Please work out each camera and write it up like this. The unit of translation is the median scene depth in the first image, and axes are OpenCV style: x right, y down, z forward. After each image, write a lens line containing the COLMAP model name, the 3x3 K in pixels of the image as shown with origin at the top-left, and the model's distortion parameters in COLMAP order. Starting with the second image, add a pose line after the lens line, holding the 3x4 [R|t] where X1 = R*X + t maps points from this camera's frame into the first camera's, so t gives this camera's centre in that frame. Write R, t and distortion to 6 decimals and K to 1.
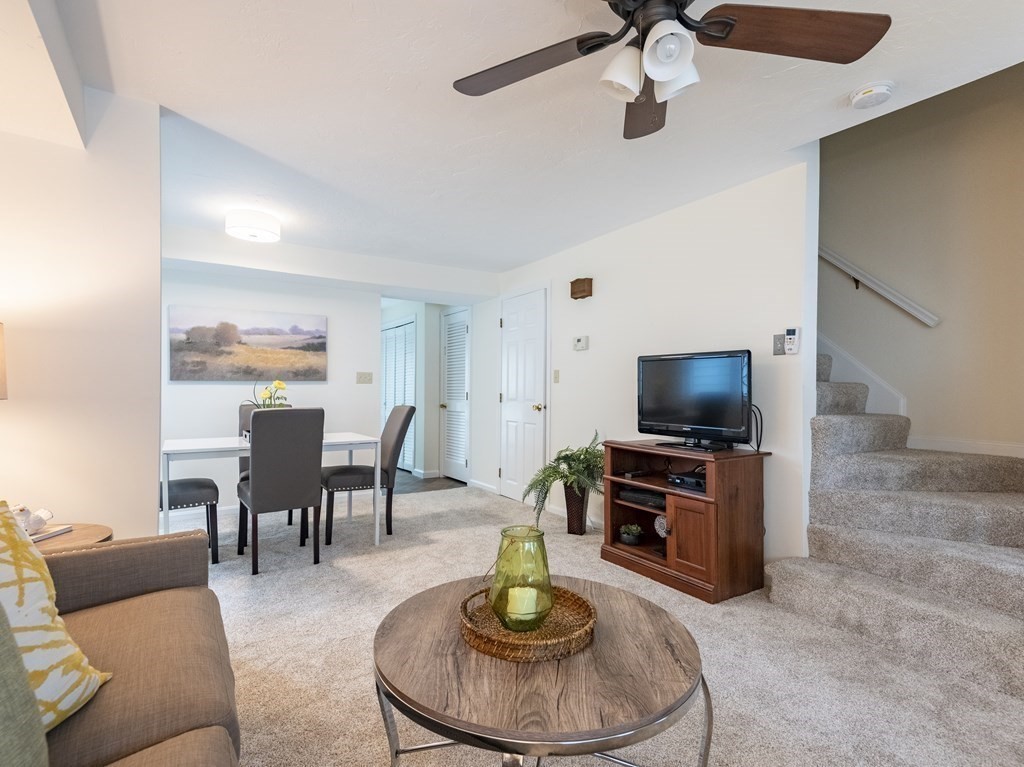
lens RADIAL K [[523.1, 0, 497.8], [0, 523.1, 379.0], [0, 0, 1]] dist [0.041271, -0.009243]
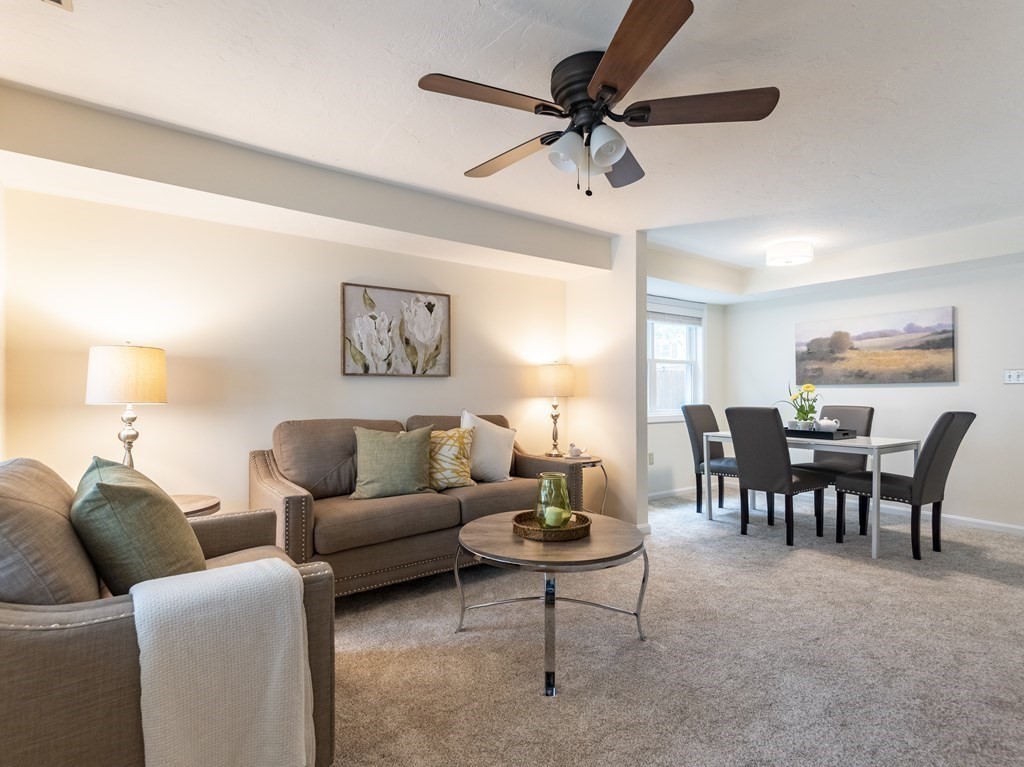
lens RADIAL K [[523.1, 0, 503.1], [0, 523.1, 386.7], [0, 0, 1]] dist [0.041271, -0.009243]
pose [[0.058465, -0.013822, -0.998194, 0.561001], [0.022240, 0.999674, -0.012540, 0.006646], [0.998042, -0.021466, 0.058754, 0.239523]]
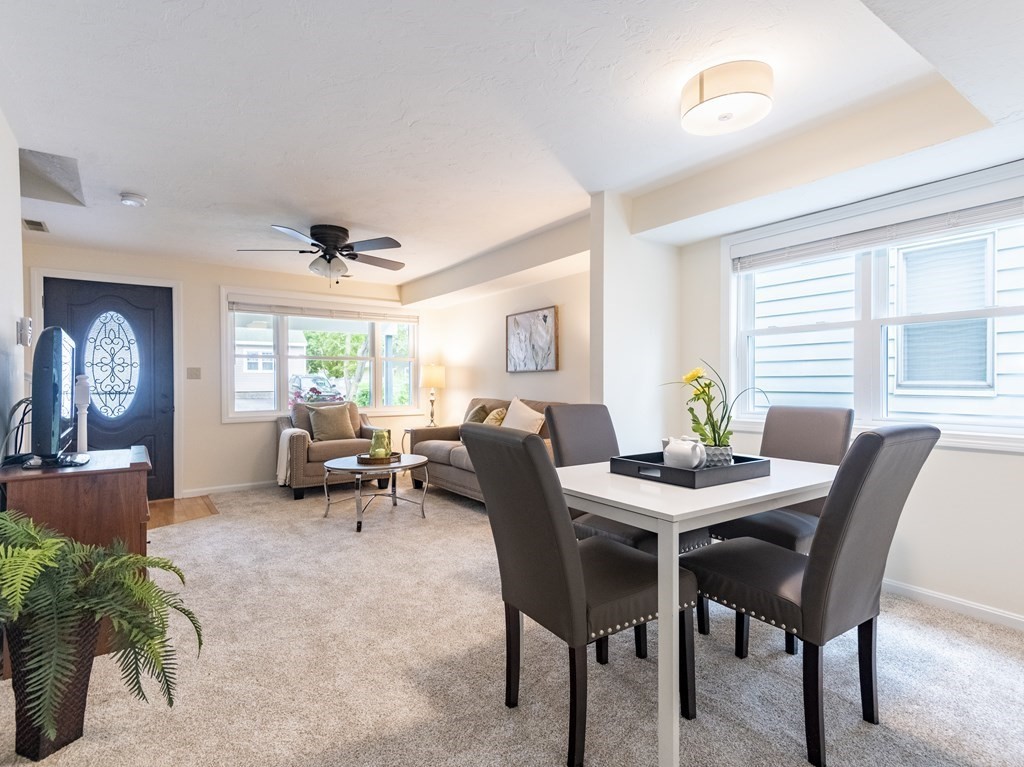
lens RADIAL K [[523.1, 0, 509.3], [0, 523.1, 382.4], [0, 0, 1]] dist [0.041271, -0.009243]
pose [[-0.998901, -0.000136, -0.046880, -0.186325], [0.000596, 0.999878, -0.015595, 0.018251], [0.046876, -0.015606, -0.998779, 1.319782]]
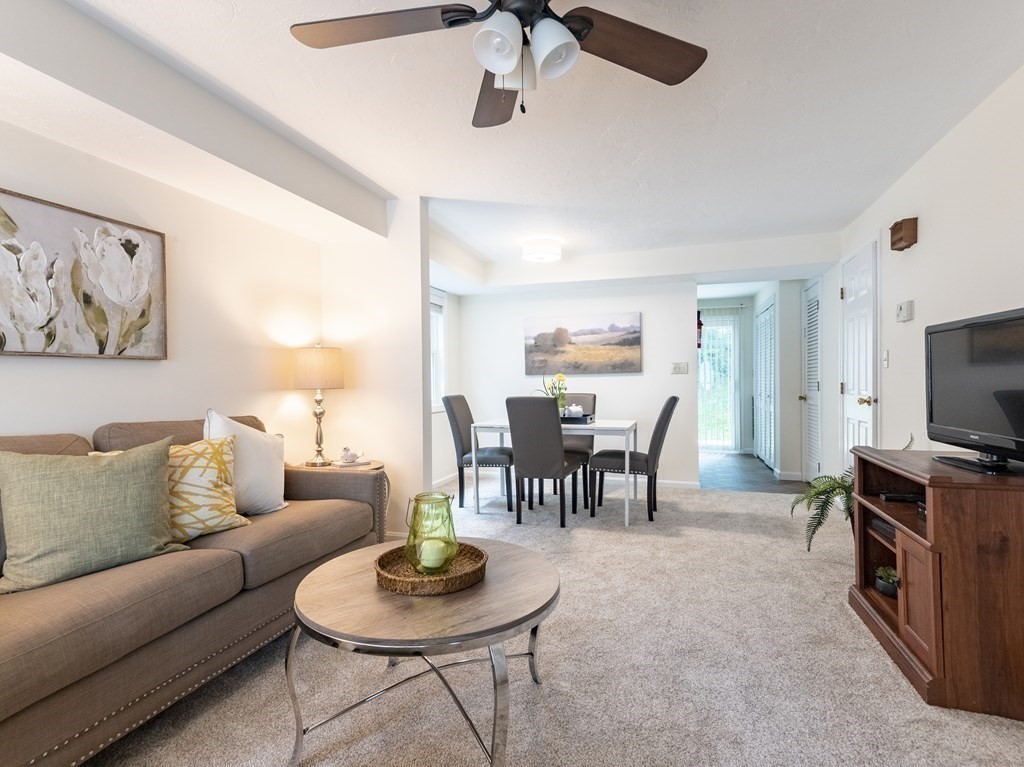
lens RADIAL K [[523.1, 0, 505.7], [0, 523.1, 382.0], [0, 0, 1]] dist [0.041271, -0.009243]
pose [[0.640287, -0.009112, -0.768082, 0.356286], [0.027300, 0.999568, 0.010899, 0.004227], [0.767650, -0.027947, 0.640259, 0.113080]]
